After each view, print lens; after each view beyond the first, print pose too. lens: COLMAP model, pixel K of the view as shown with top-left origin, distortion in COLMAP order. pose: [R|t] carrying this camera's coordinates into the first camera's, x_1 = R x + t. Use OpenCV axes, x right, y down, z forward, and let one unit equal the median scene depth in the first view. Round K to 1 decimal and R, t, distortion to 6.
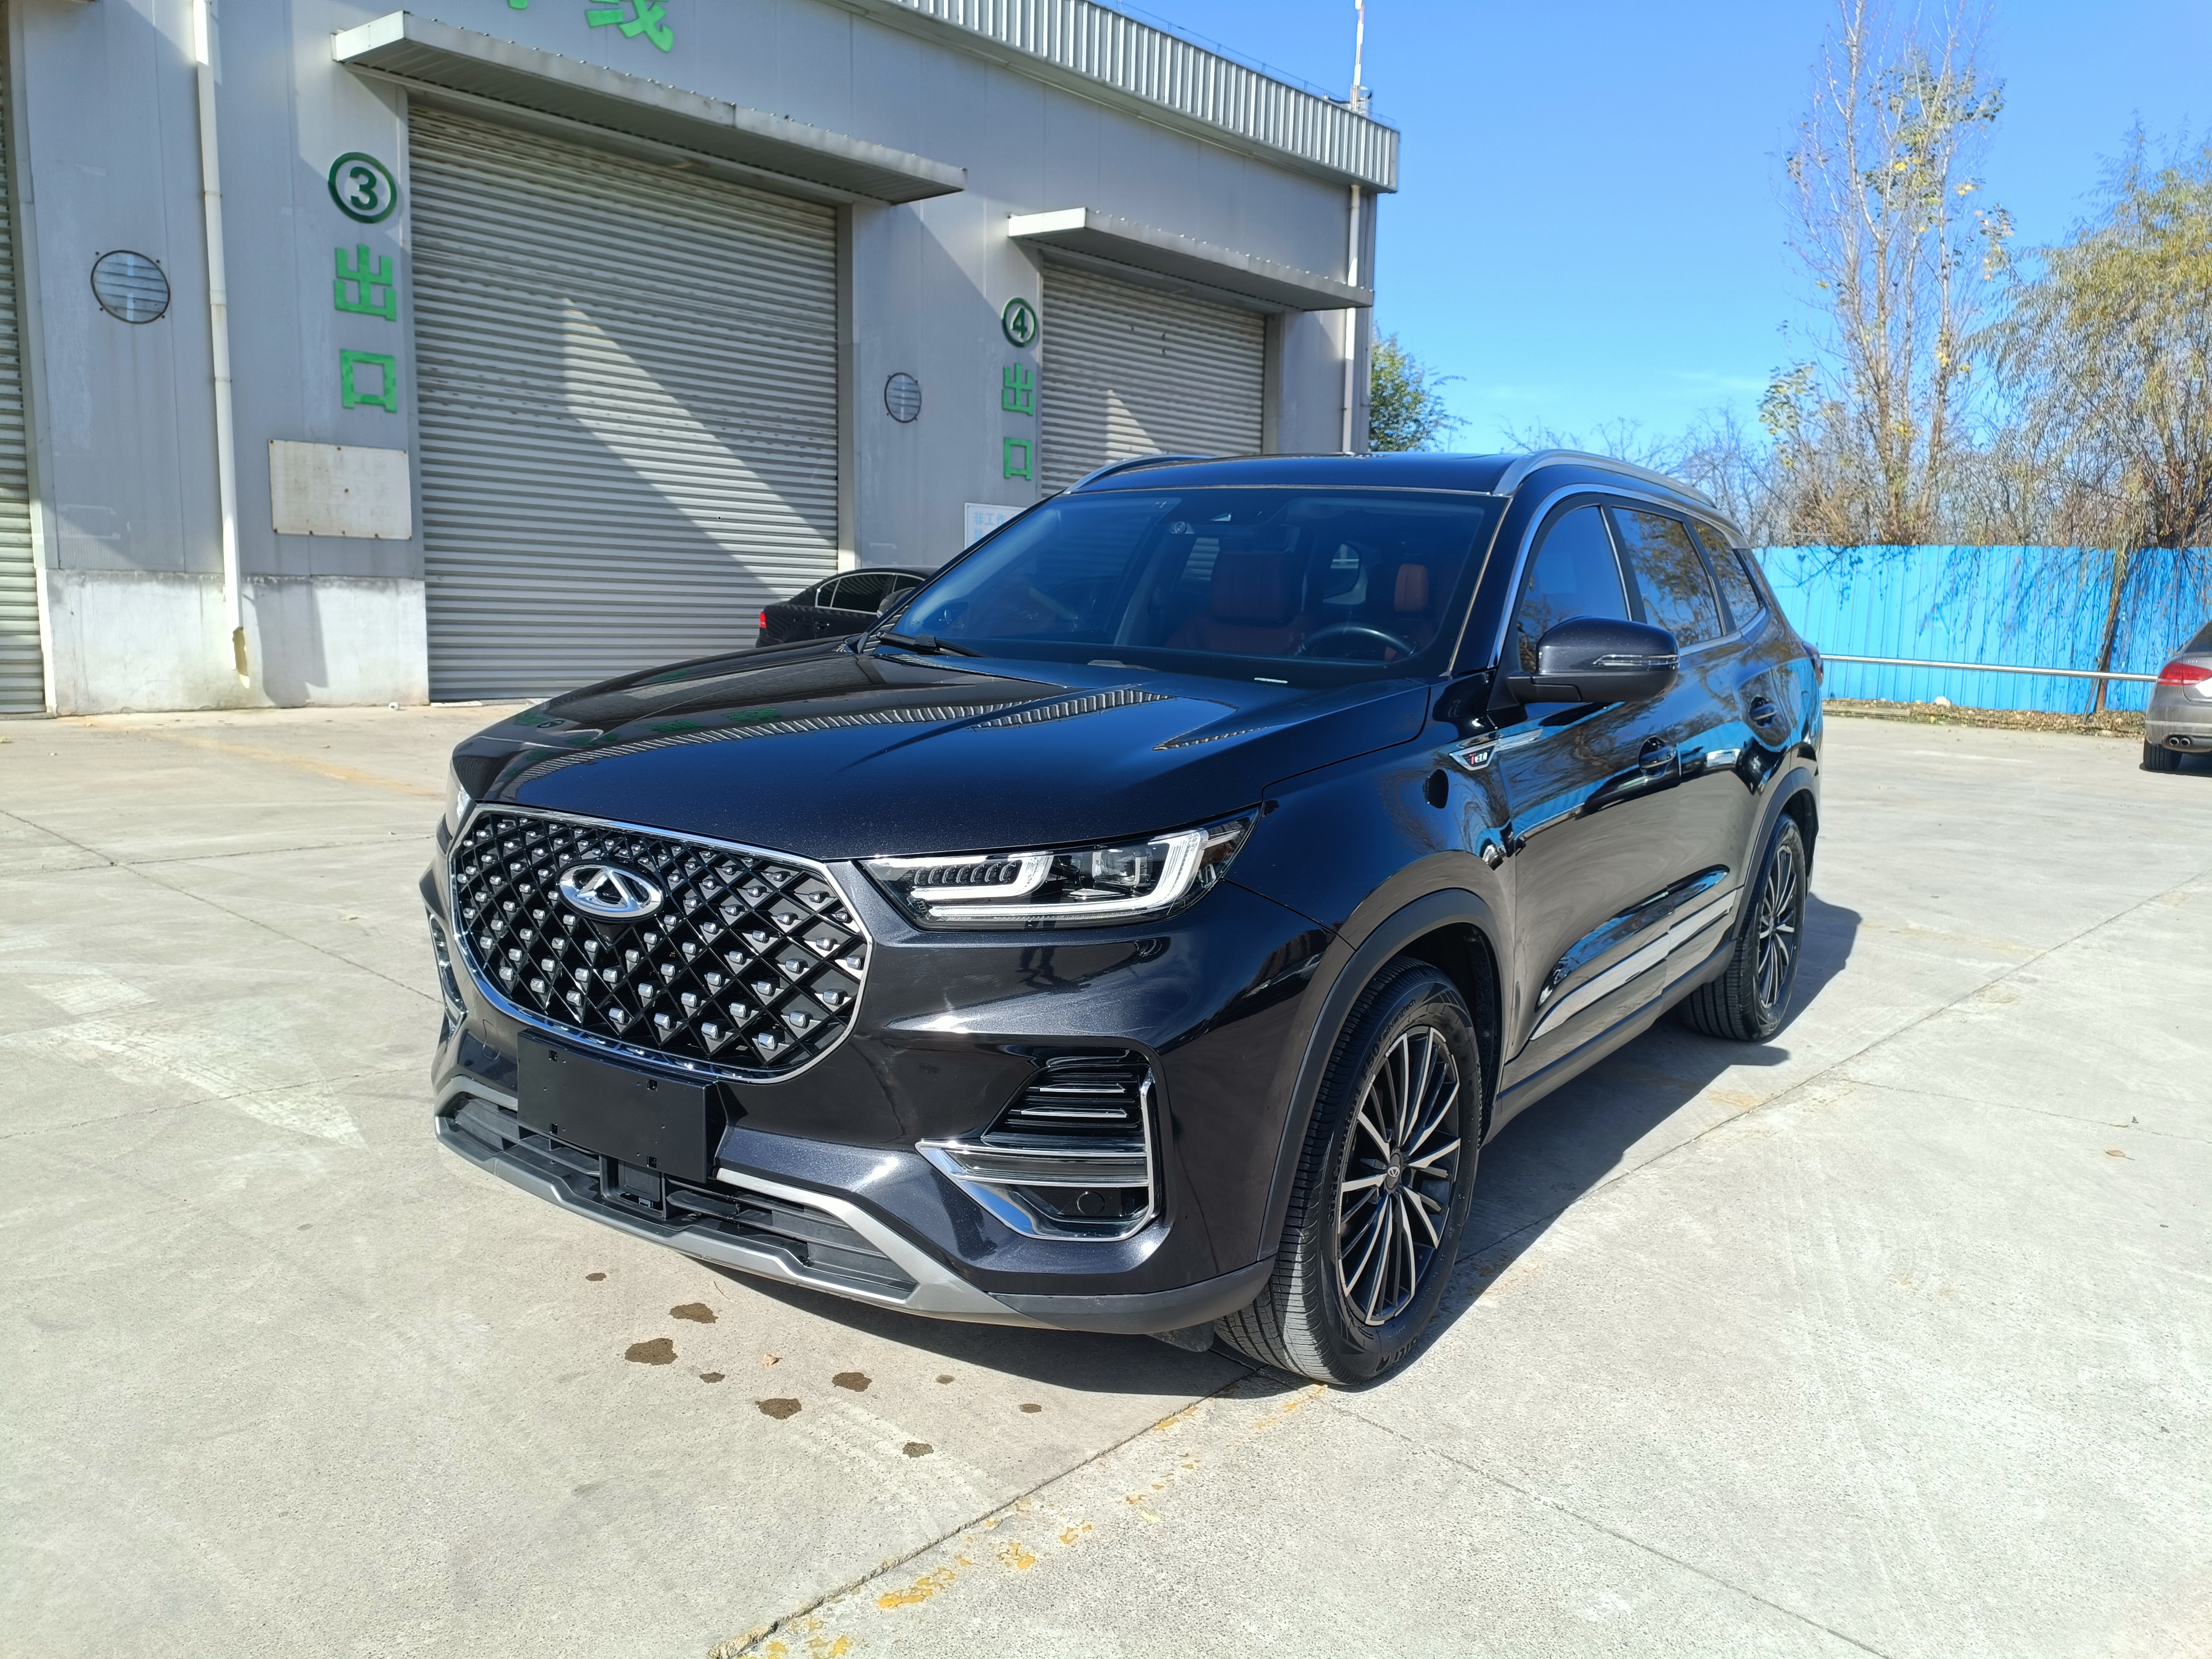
lens RADIAL K [[1597.0, 0, 1122.7], [0, 1597.0, 827.9], [0, 0, 1]] dist [0.049674, -0.042528]
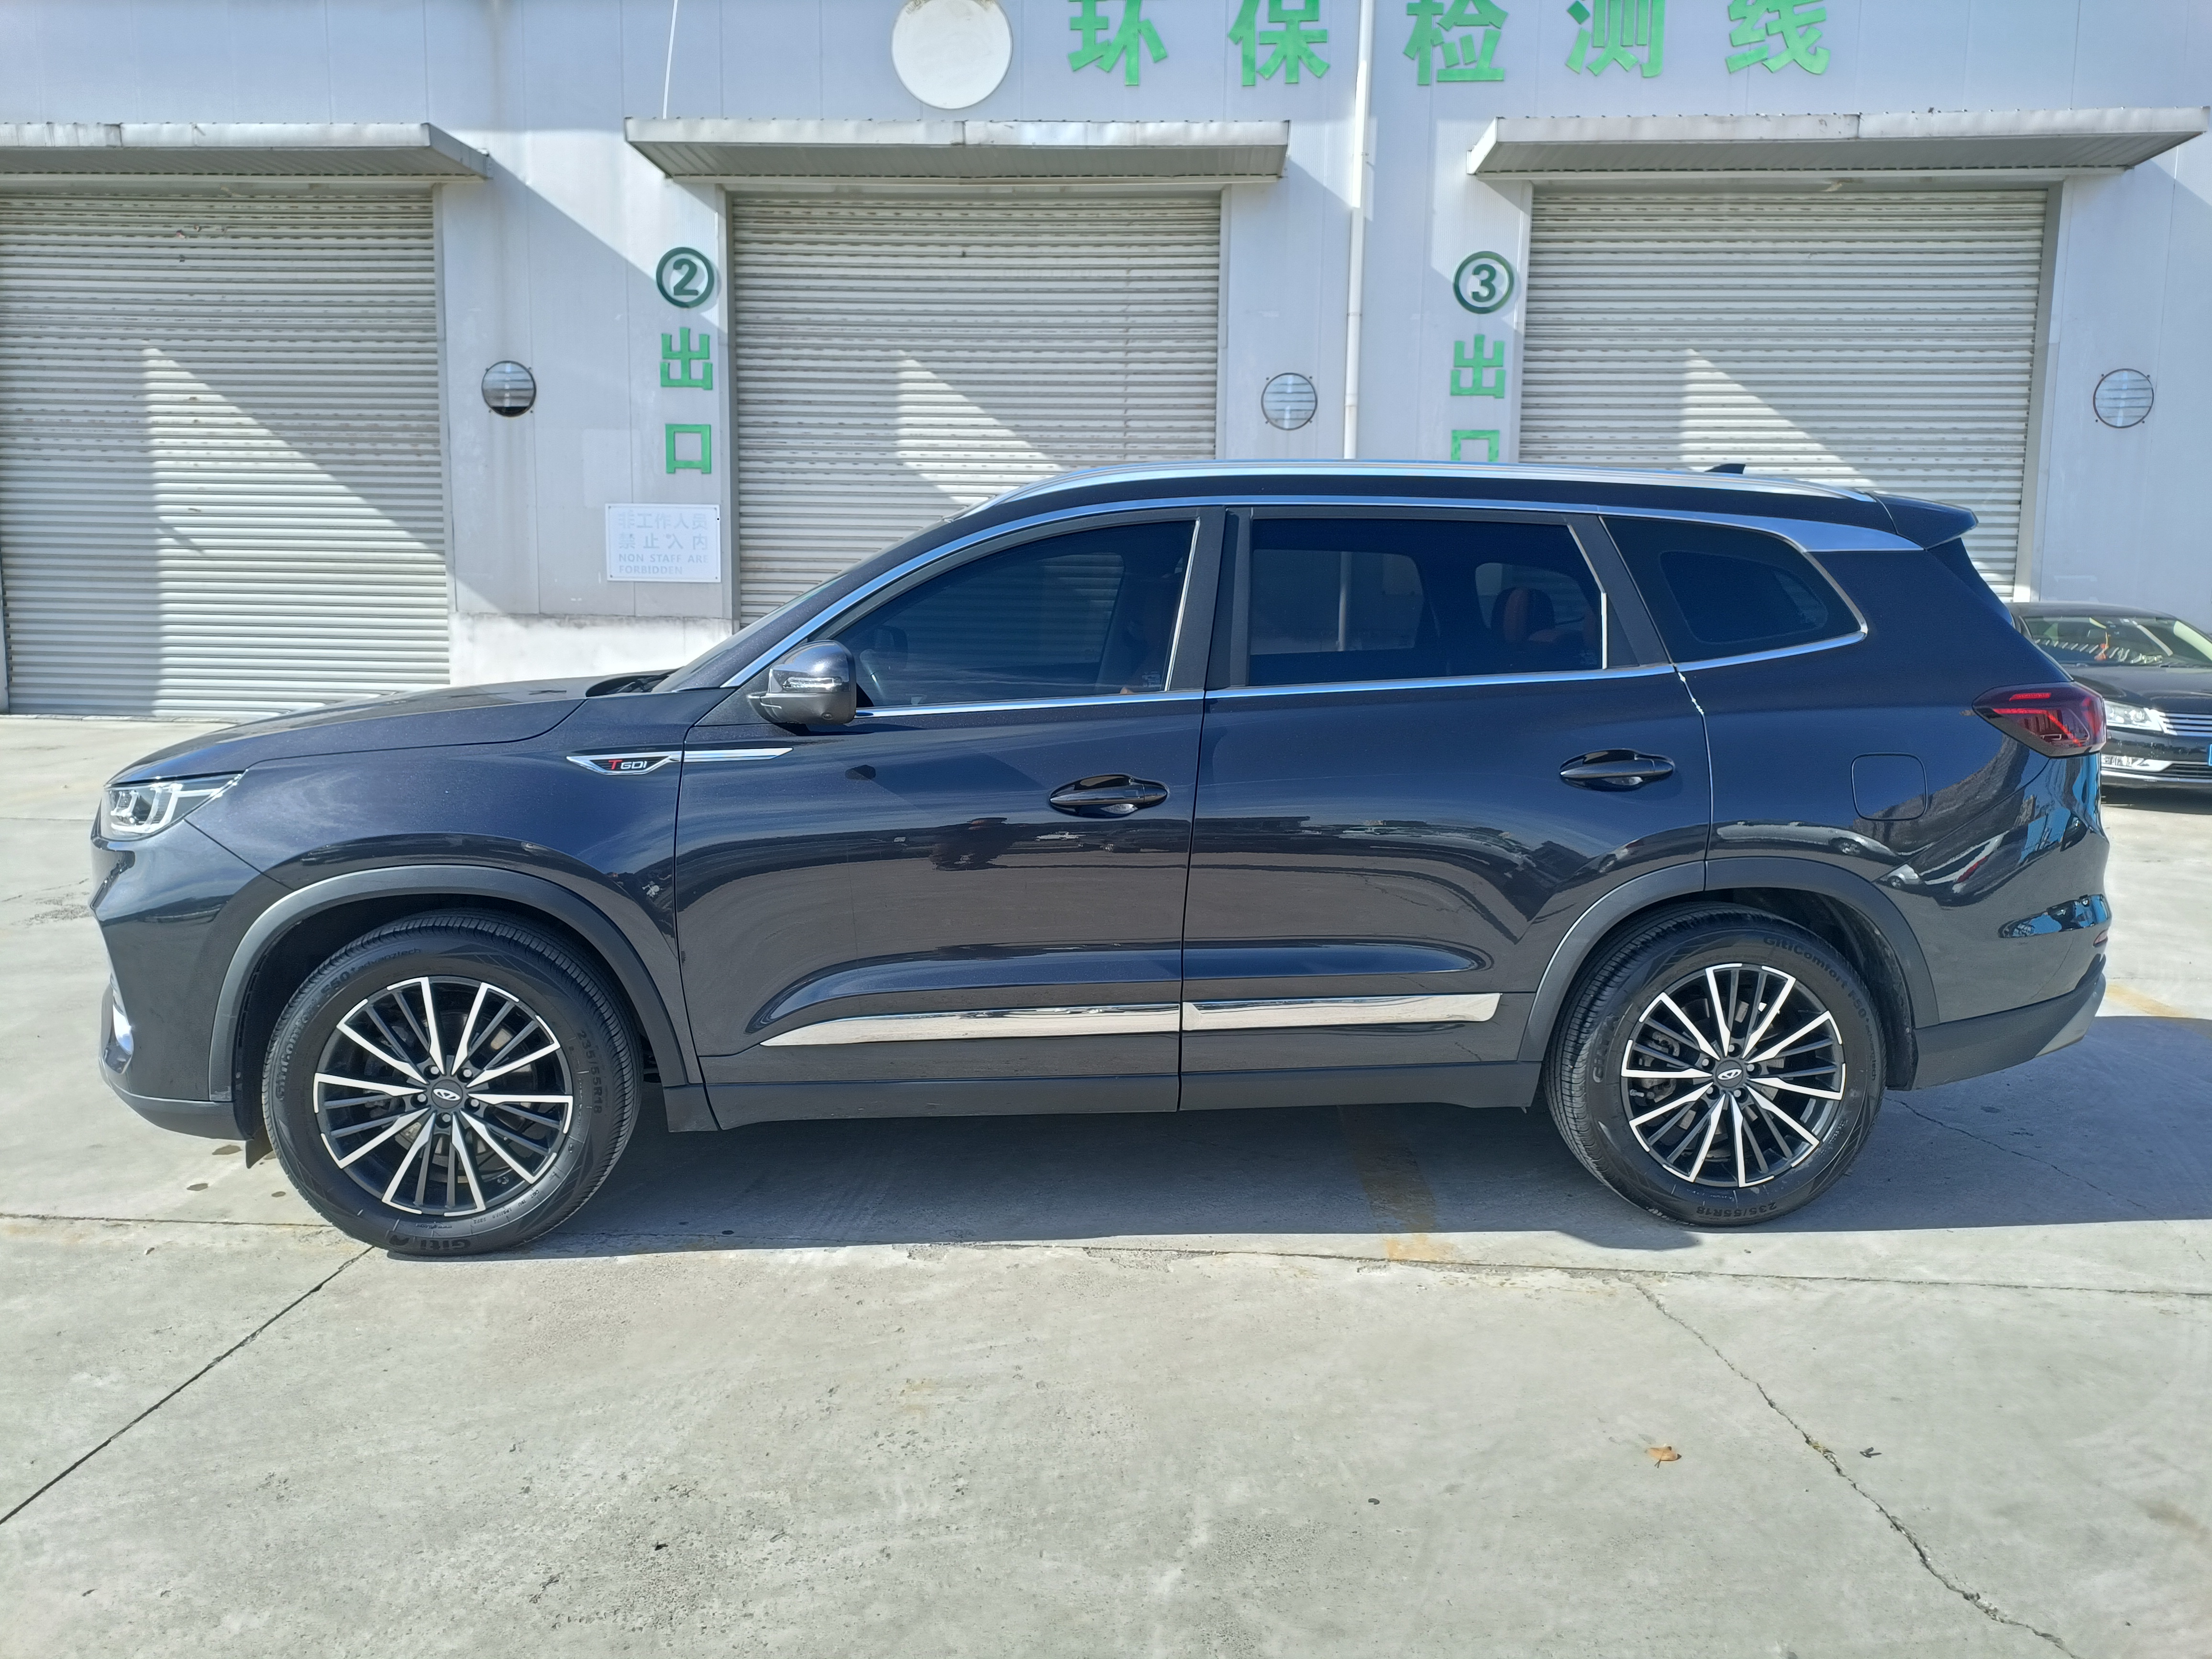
lens RADIAL K [[1597.0, 0, 1099.5], [0, 1597.0, 846.3], [0, 0, 1]] dist [0.049674, -0.042528]
pose [[0.643615, 0.086453, -0.760451, 0.185539], [-0.102152, 0.994413, 0.026594, -0.007460], [0.758502, 0.060565, 0.648851, 0.075712]]
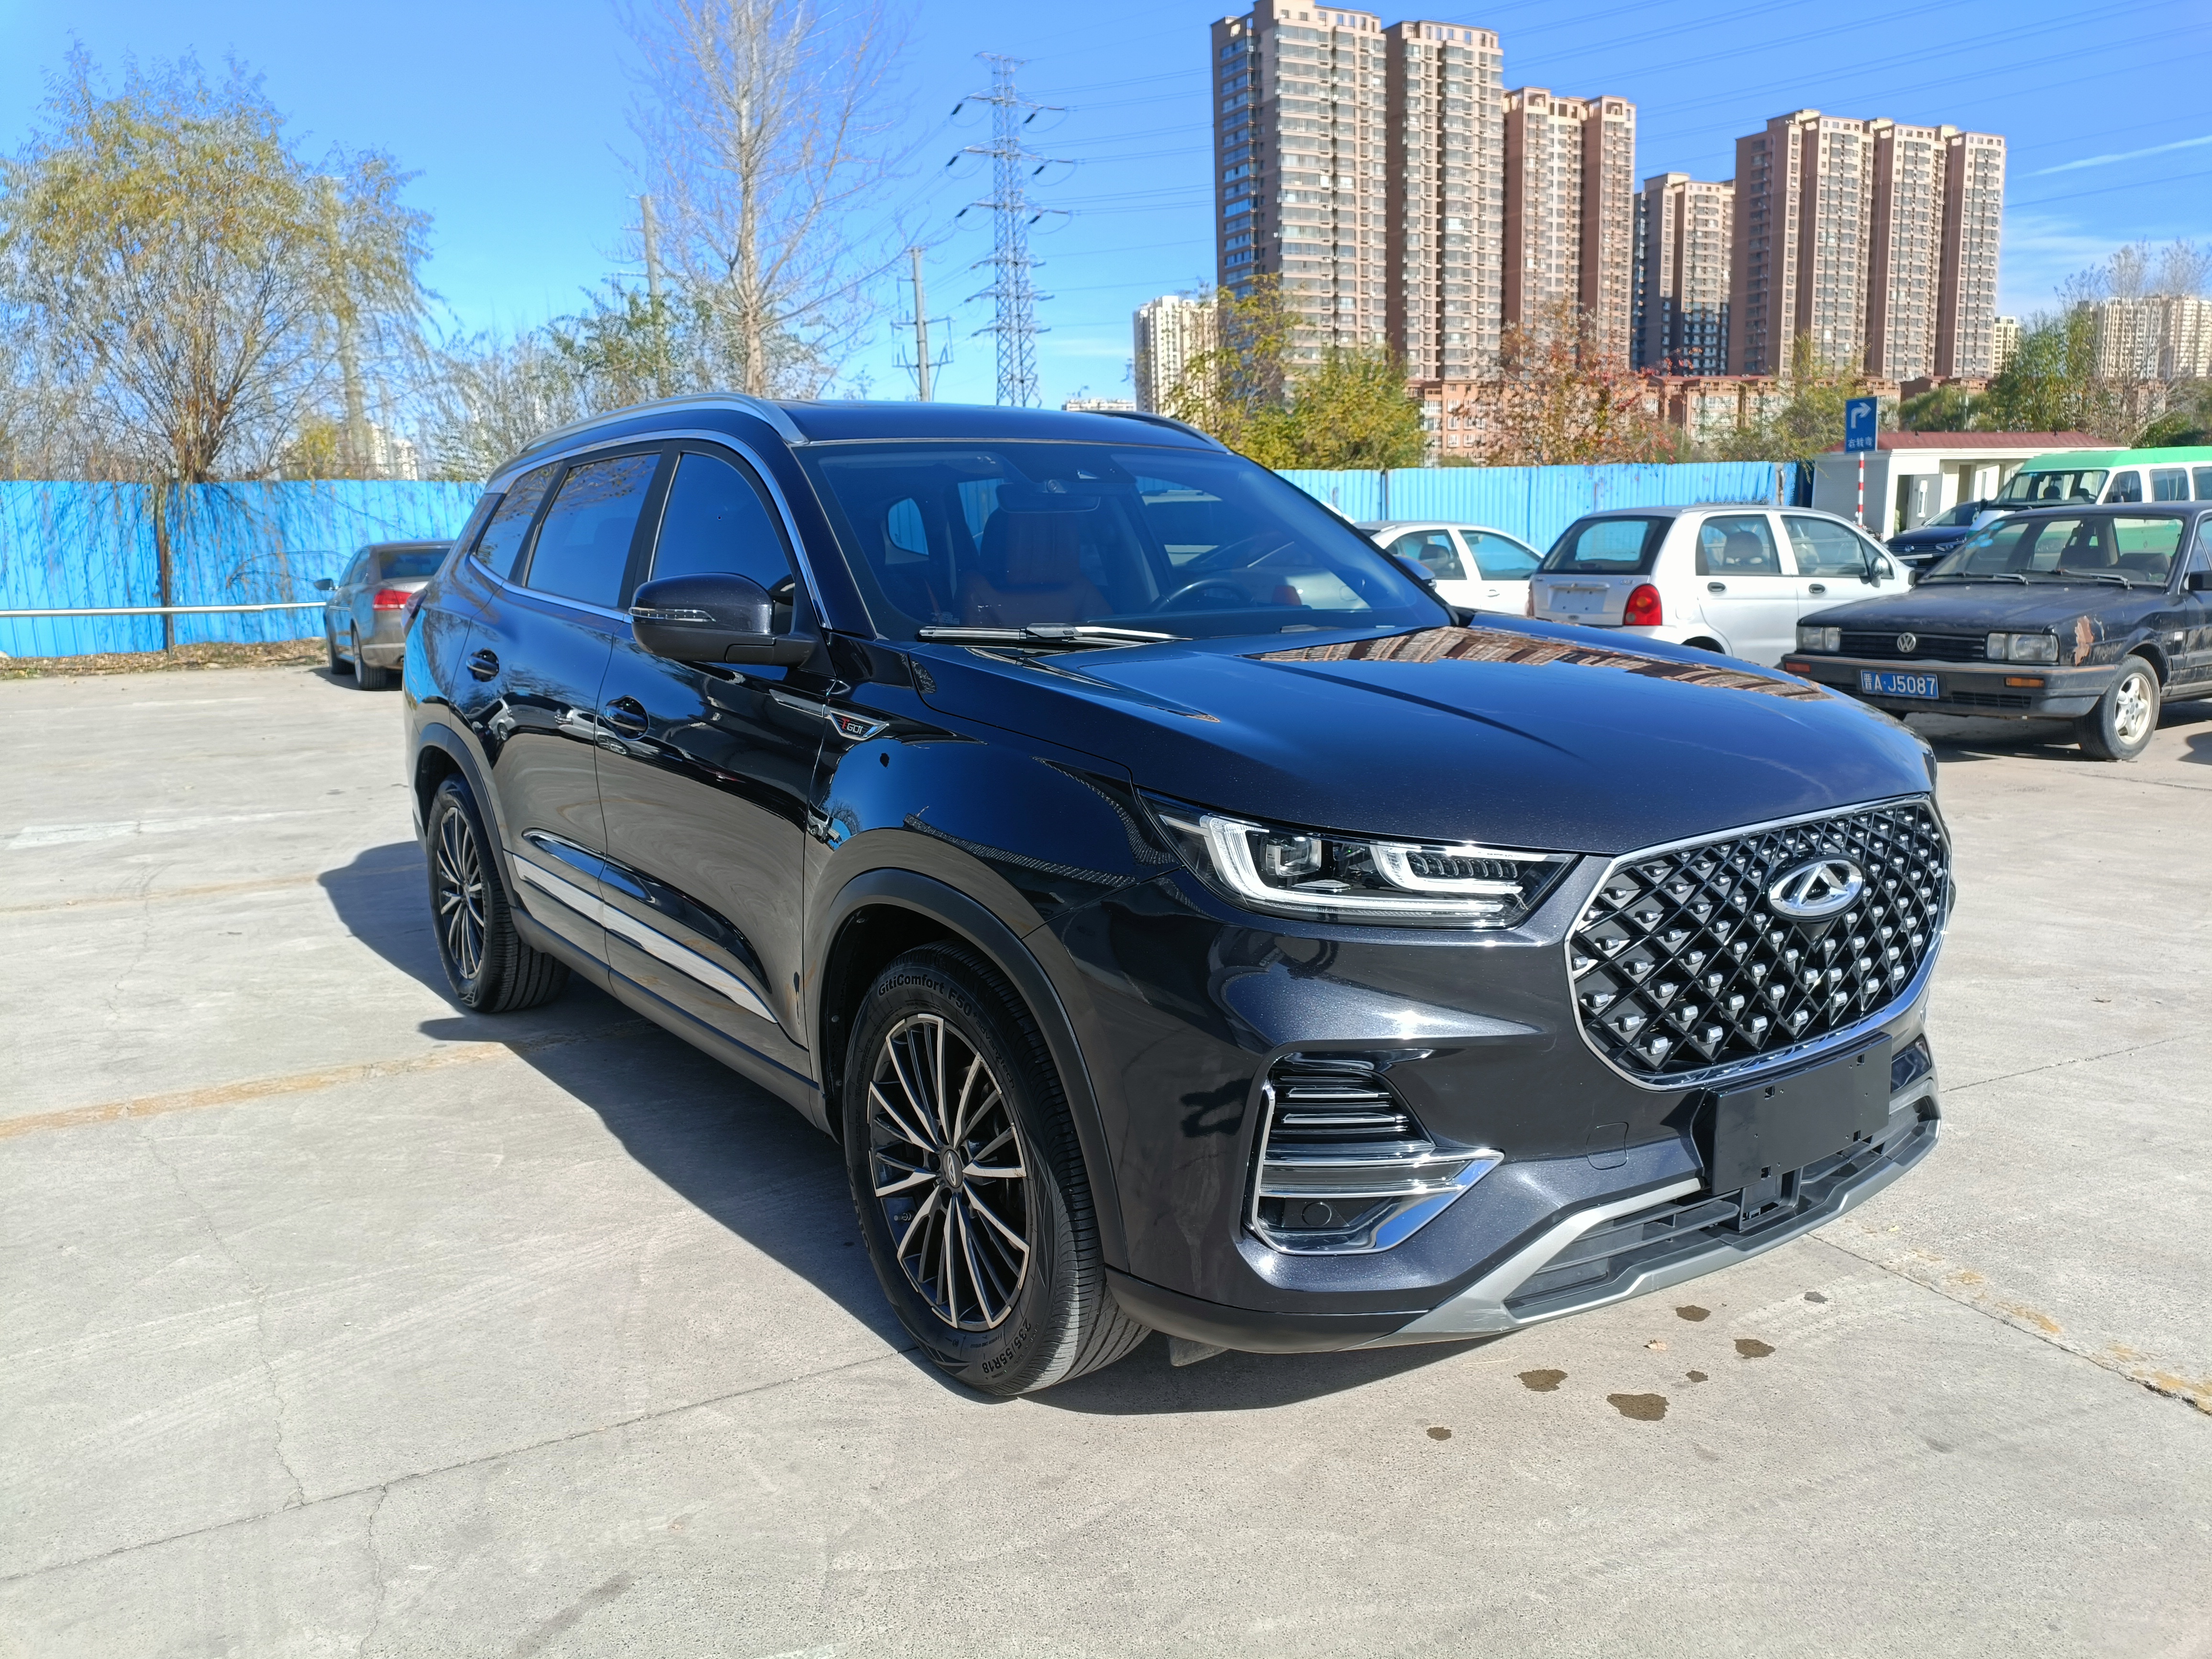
lens RADIAL K [[1597.0, 0, 1111.9], [0, 1597.0, 808.7], [0, 0, 1]] dist [0.049674, -0.042528]
pose [[0.344888, -0.197070, 0.917723, -0.152404], [0.168574, 0.974819, 0.145979, -0.024719], [-0.923382, 0.104358, 0.369424, 0.117556]]
